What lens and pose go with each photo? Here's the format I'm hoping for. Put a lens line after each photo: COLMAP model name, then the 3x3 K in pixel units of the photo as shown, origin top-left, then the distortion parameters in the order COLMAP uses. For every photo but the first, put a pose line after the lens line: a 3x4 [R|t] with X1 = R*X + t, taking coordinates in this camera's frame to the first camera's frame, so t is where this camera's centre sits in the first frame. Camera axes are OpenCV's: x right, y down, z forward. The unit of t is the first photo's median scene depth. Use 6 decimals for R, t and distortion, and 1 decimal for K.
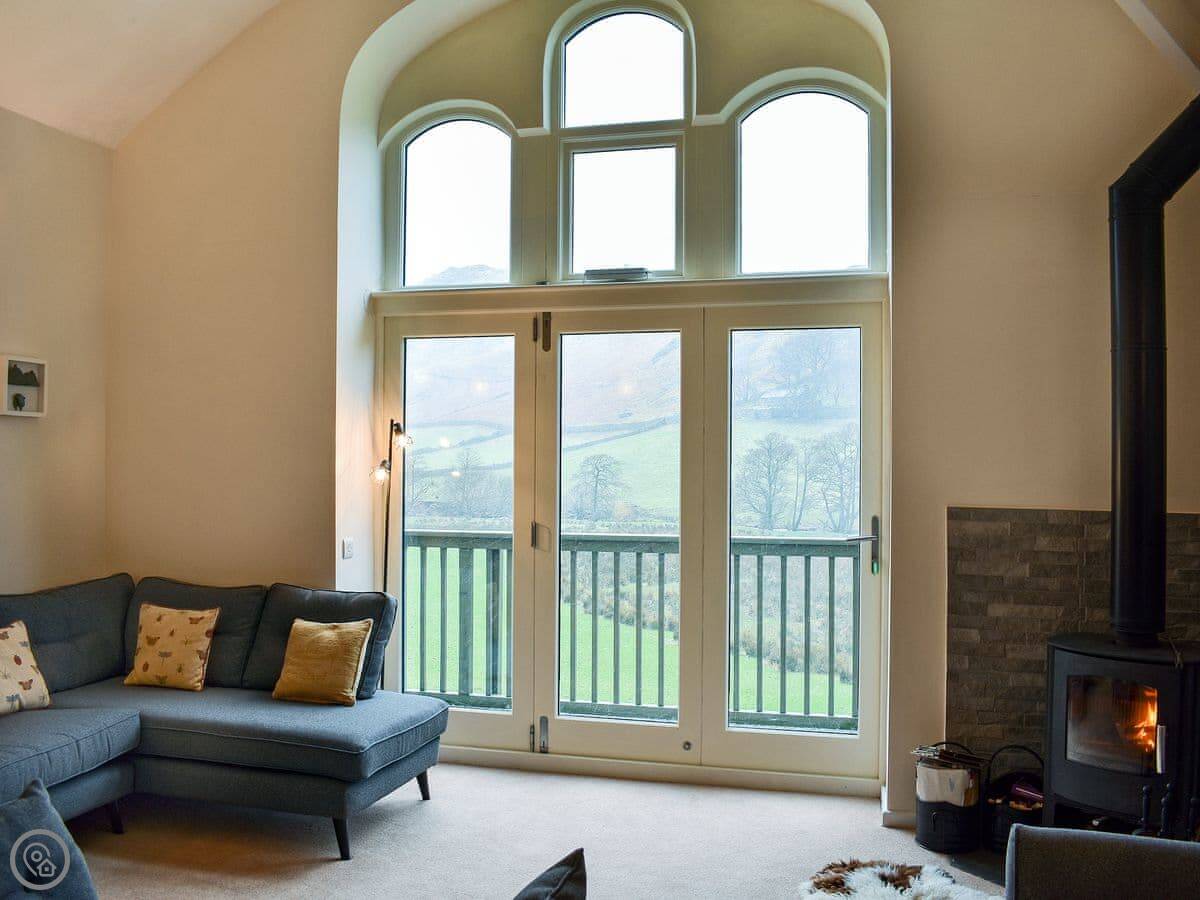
lens RADIAL K [[1123.4, 0, 600.0], [0, 1123.4, 450.0], [0, 0, 1]] dist [-0.115836, 0.031330]
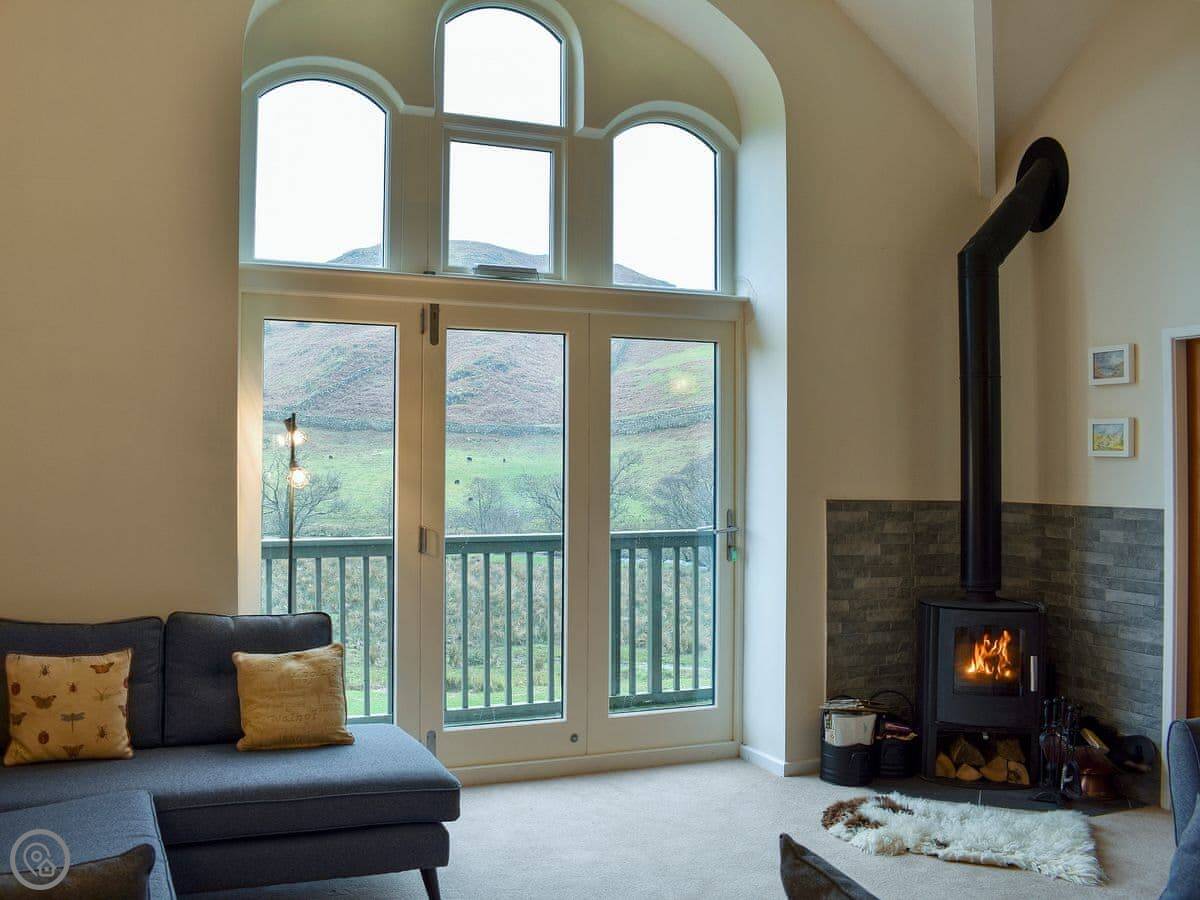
lens RADIAL K [[1123.4, 0, 600.0], [0, 1123.4, 450.0], [0, 0, 1]] dist [-0.115836, 0.031330]
pose [[0.788447, 0.005621, 0.615077, -0.536883], [-0.006228, 0.999980, -0.001155, 0.000554], [-0.615071, -0.002920, 0.788466, 0.175031]]
